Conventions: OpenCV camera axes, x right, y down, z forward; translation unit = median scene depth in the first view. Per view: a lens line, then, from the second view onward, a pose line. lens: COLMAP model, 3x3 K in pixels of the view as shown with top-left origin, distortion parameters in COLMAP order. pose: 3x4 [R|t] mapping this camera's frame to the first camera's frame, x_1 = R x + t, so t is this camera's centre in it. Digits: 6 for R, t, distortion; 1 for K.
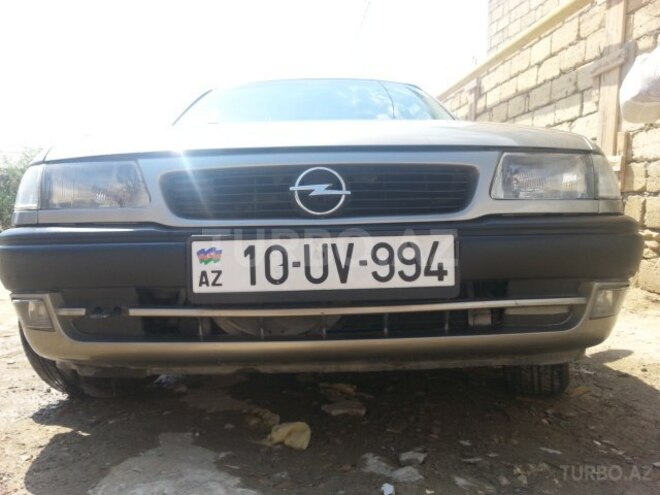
lens RADIAL K [[534.8, 0, 330.0], [0, 534.8, 247.5], [0, 0, 1]] dist [0.055062, -0.141001]
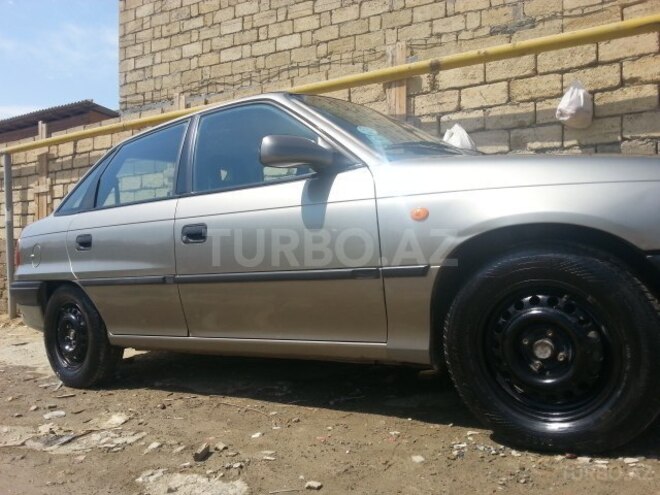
lens RADIAL K [[534.8, 0, 330.0], [0, 534.8, 247.5], [0, 0, 1]] dist [0.055062, -0.141001]
pose [[0.667914, -0.002064, 0.744235, -2.194528], [0.056122, 0.997289, -0.047600, -0.002414], [-0.742119, 0.073561, 0.666219, 0.963887]]
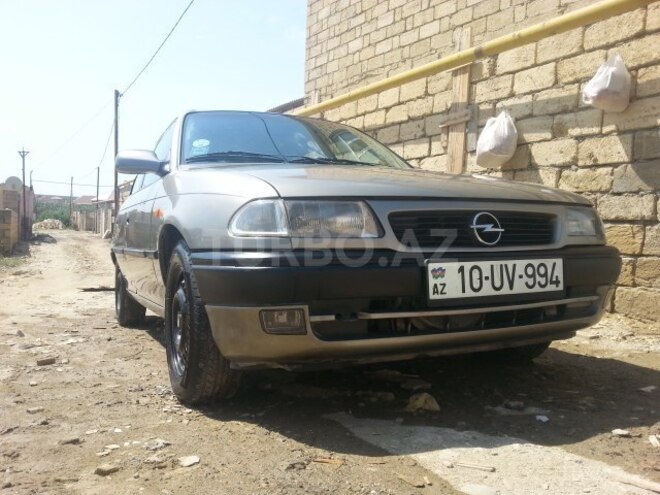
lens RADIAL K [[521.8, 0, 330.0], [0, 521.8, 247.5], [0, 0, 1]] dist [-0.006769, -0.006259]
pose [[0.918778, 0.007656, 0.394699, -1.030990], [-0.000854, 0.999848, -0.017407, -0.028381], [-0.394773, 0.015657, 0.918645, -0.163997]]
